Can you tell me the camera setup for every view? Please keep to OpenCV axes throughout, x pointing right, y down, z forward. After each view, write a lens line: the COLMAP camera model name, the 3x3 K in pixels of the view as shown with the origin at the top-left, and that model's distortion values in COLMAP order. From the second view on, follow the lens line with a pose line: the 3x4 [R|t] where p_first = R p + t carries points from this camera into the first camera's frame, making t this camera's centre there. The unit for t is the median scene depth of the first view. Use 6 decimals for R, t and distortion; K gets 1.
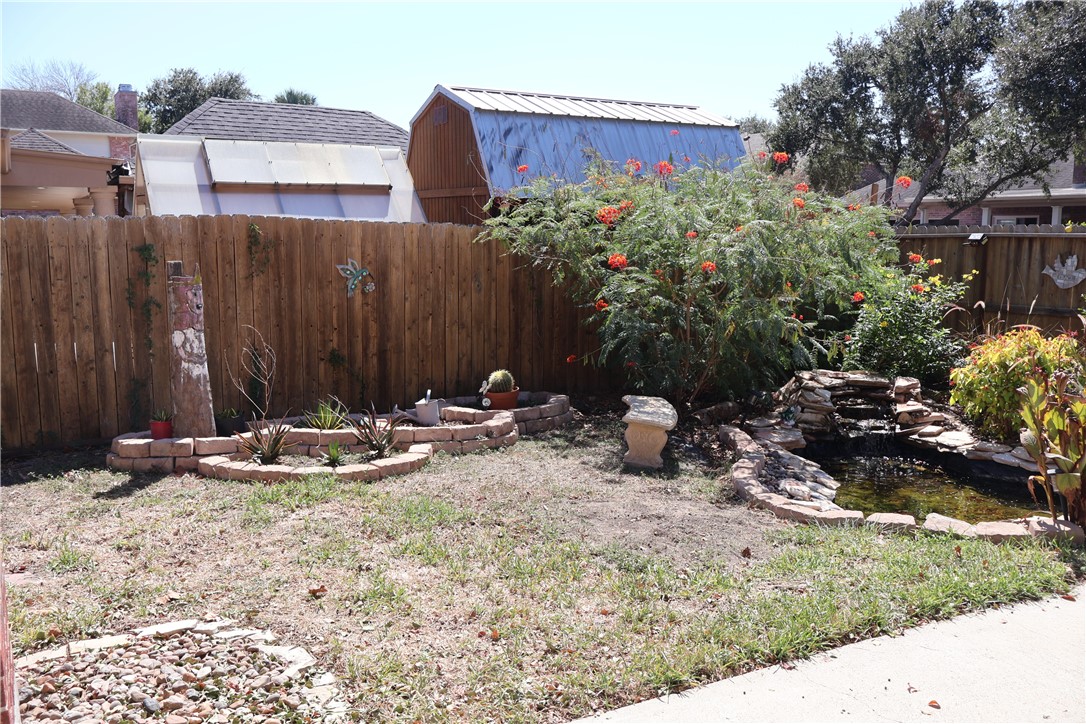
lens RADIAL K [[911.5, 0, 537.7], [0, 911.5, 361.2], [0, 0, 1]] dist [-0.005158, 0.001242]
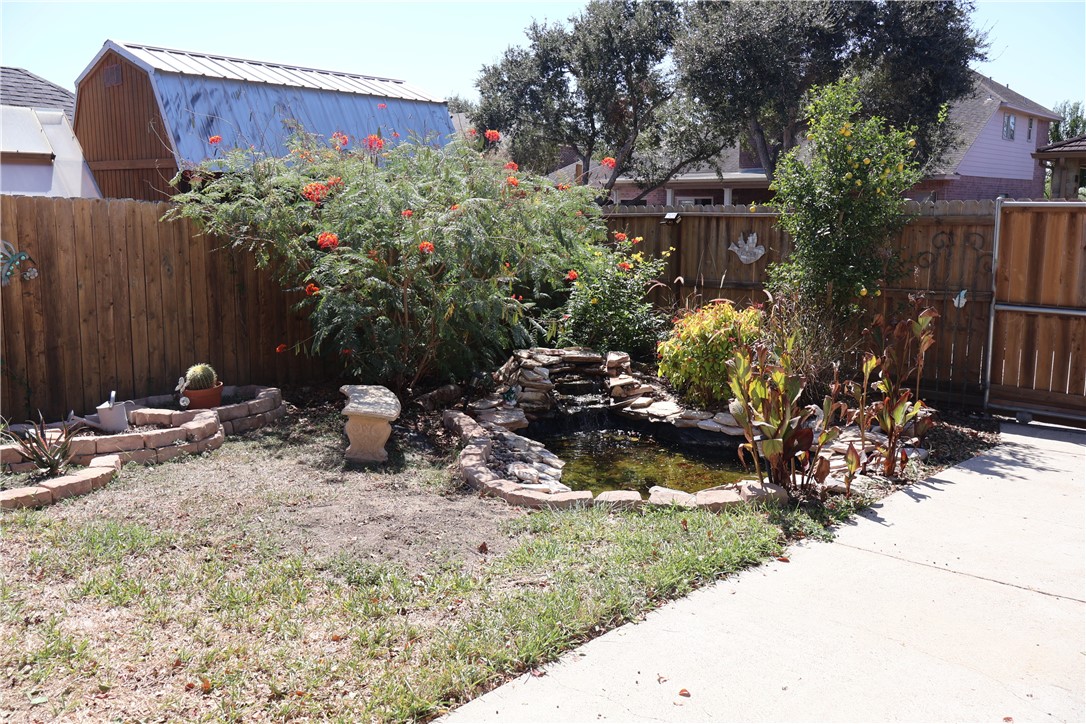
lens RADIAL K [[911.5, 0, 542.0], [0, 911.5, 356.3], [0, 0, 1]] dist [-0.005158, 0.001242]
pose [[0.949125, -0.045317, 0.311623, -0.000186], [0.039770, 0.998917, 0.024137, -0.006357], [-0.312379, -0.010516, 0.949899, 0.046449]]
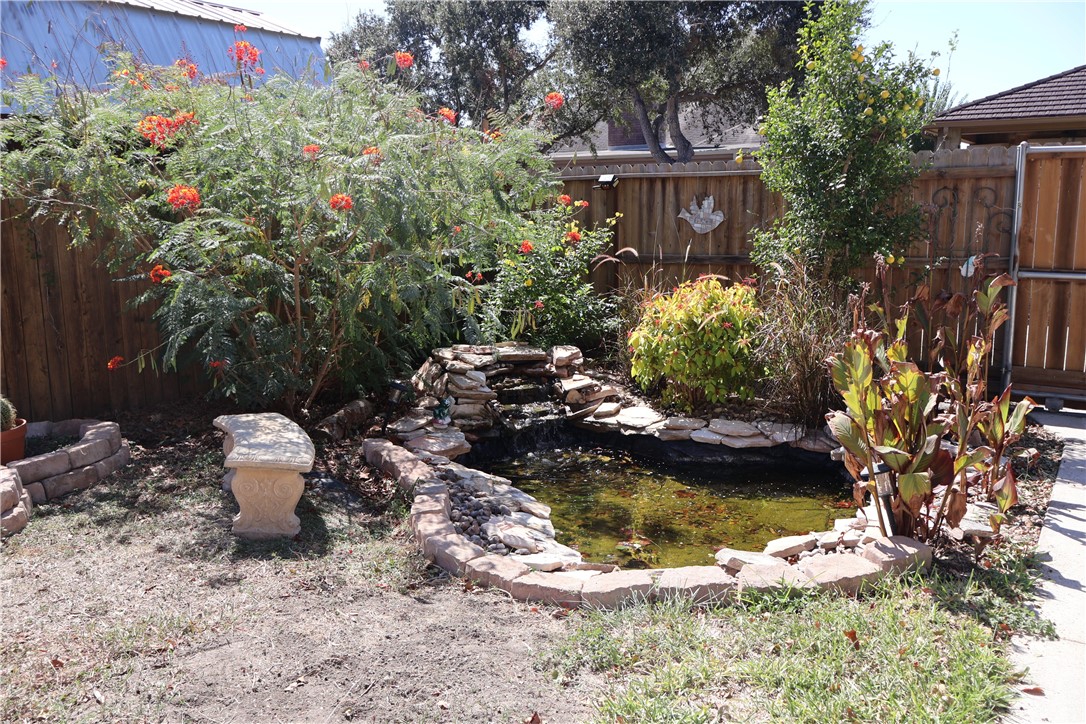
lens RADIAL K [[911.5, 0, 543.8], [0, 911.5, 369.8], [0, 0, 1]] dist [-0.005158, 0.001242]
pose [[0.882412, -0.096335, 0.460508, 0.007917], [0.077513, 0.995205, 0.059661, -0.013408], [-0.464048, -0.016950, 0.885648, 0.320582]]
